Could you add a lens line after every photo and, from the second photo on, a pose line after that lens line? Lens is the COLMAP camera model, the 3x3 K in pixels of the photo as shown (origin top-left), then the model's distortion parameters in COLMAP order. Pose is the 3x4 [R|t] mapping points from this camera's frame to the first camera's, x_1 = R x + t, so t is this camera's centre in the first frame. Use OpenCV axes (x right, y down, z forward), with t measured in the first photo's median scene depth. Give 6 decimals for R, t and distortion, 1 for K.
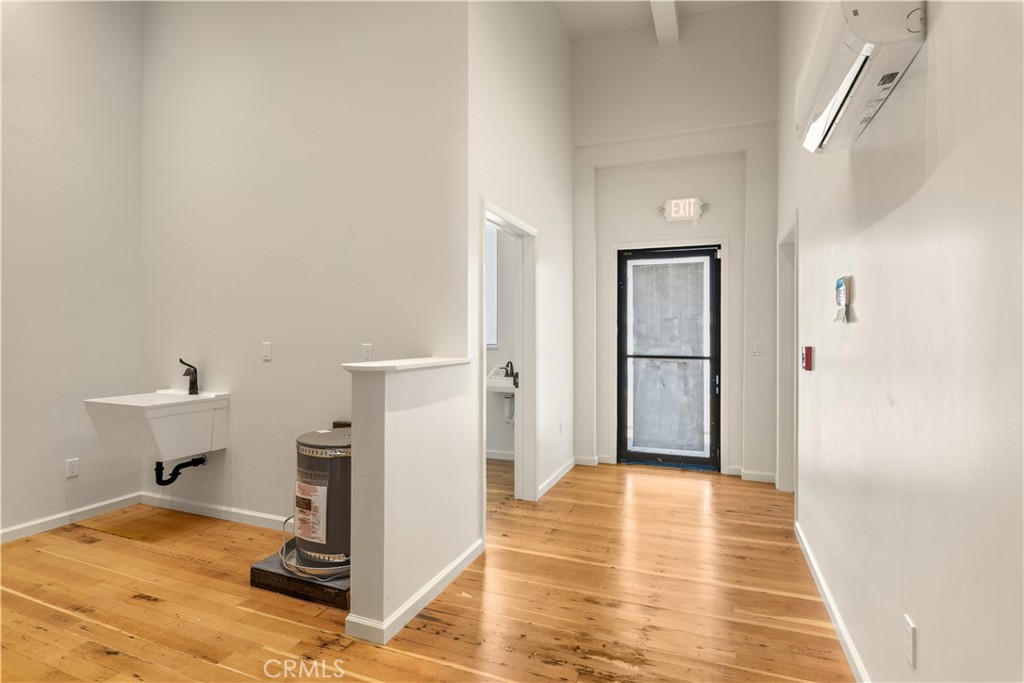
lens RADIAL K [[511.1, 0, 517.8], [0, 511.1, 334.4], [0, 0, 1]] dist [0.000260, -0.001953]
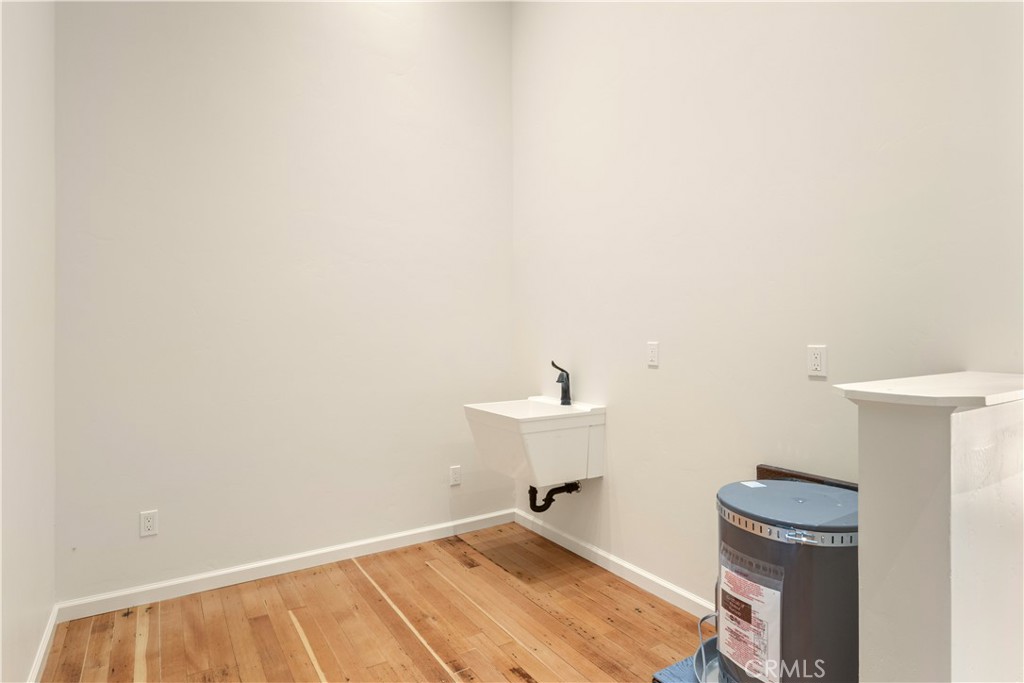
lens RADIAL K [[558.4, 0, 511.7], [0, 558.4, 338.7], [0, 0, 1]] dist [0.003027, -0.000091]
pose [[0.809748, -0.000949, -0.586777, -0.234467], [0.008403, 0.999915, 0.009979, 0.001387], [0.586717, -0.013011, 0.809687, 0.293282]]
